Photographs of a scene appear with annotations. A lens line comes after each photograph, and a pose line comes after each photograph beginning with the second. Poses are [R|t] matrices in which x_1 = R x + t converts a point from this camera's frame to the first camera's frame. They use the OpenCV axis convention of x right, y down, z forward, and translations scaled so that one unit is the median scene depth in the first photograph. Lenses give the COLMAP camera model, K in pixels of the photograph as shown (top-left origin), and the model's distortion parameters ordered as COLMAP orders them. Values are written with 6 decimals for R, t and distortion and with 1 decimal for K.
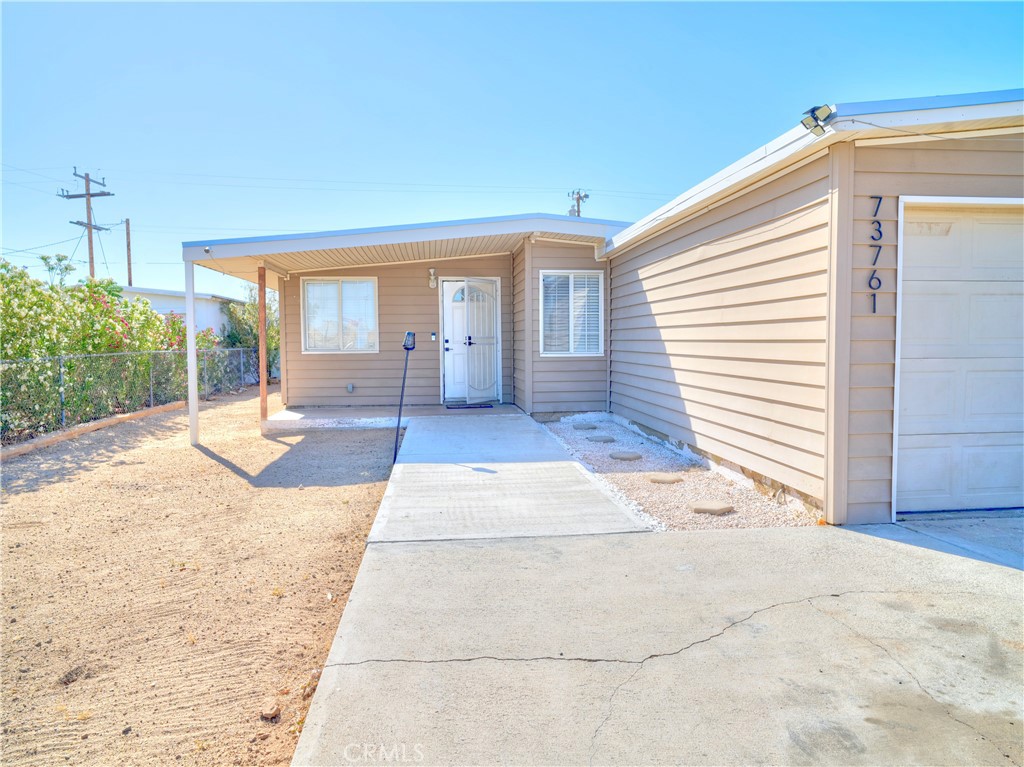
lens RADIAL K [[699.3, 0, 511.9], [0, 699.3, 385.5], [0, 0, 1]] dist [-0.007849, -0.002668]
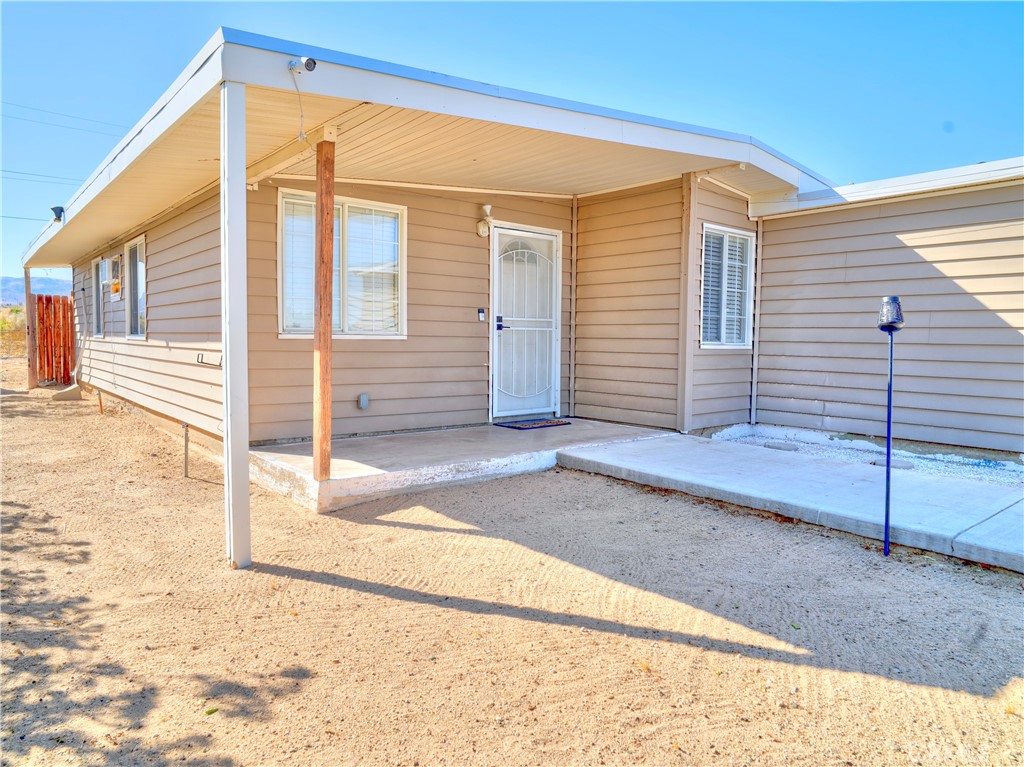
lens RADIAL K [[699.3, 0, 511.9], [0, 699.3, 385.5], [0, 0, 1]] dist [-0.007849, -0.002668]
pose [[0.815564, -0.020171, 0.578315, -0.473439], [0.015606, 0.999795, 0.012864, -0.015476], [-0.578456, -0.001467, 0.815712, 0.503324]]
